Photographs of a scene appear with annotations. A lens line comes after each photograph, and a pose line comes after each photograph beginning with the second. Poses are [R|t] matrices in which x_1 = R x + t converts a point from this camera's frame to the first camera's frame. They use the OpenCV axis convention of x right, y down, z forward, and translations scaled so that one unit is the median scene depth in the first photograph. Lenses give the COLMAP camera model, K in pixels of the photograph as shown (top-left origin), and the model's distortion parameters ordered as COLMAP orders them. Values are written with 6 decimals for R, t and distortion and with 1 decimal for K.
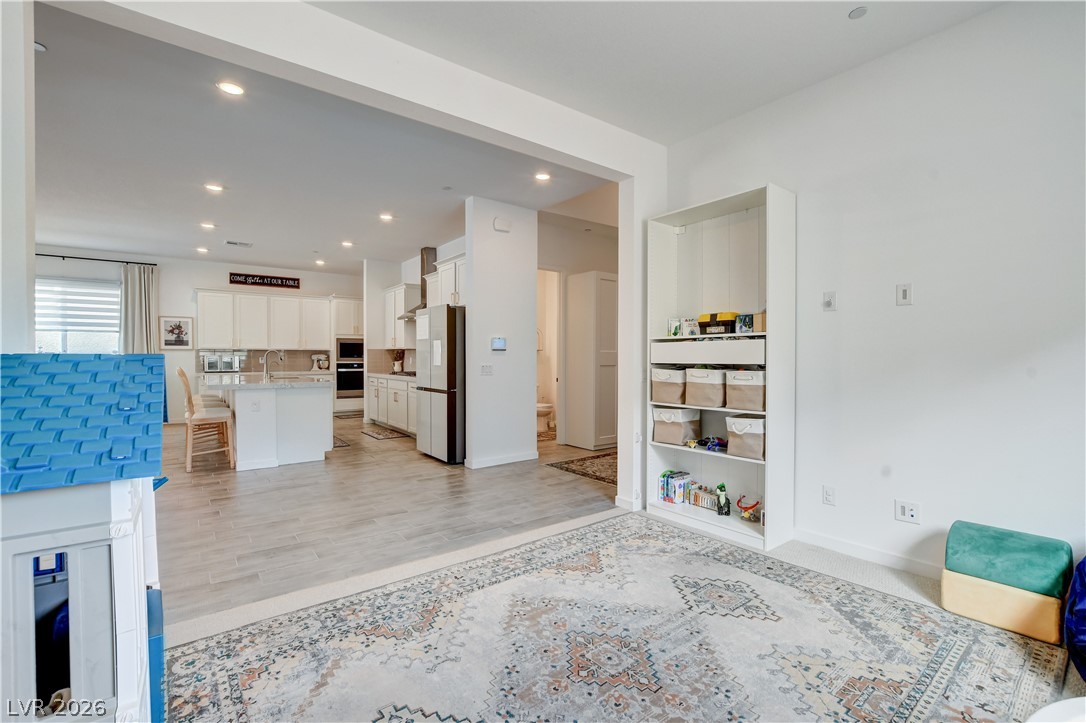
lens RADIAL K [[472.3, 0, 527.3], [0, 472.3, 364.1], [0, 0, 1]] dist [-0.001095, -0.000039]
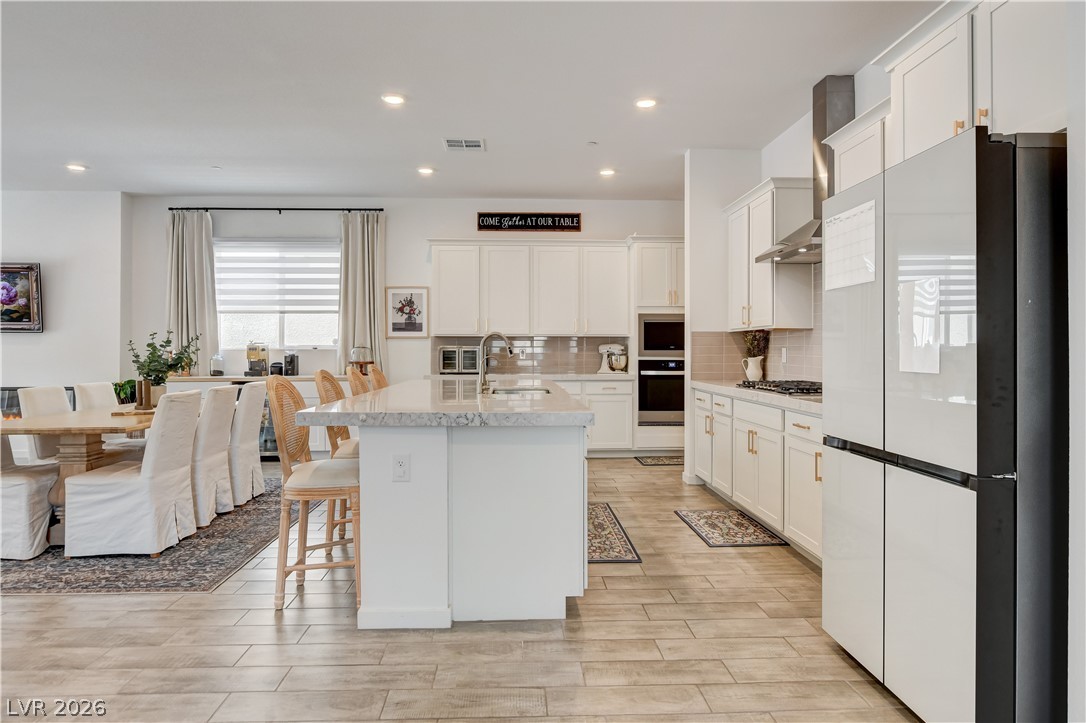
lens RADIAL K [[638.7, 0, 543.2], [0, 638.7, 349.9], [0, 0, 1]] dist [-0.006625, -0.001417]
pose [[0.839739, -0.001768, -0.542987, -0.110564], [-0.006922, 0.999879, -0.013960, -0.002770], [0.542946, 0.015481, 0.839625, 0.368489]]
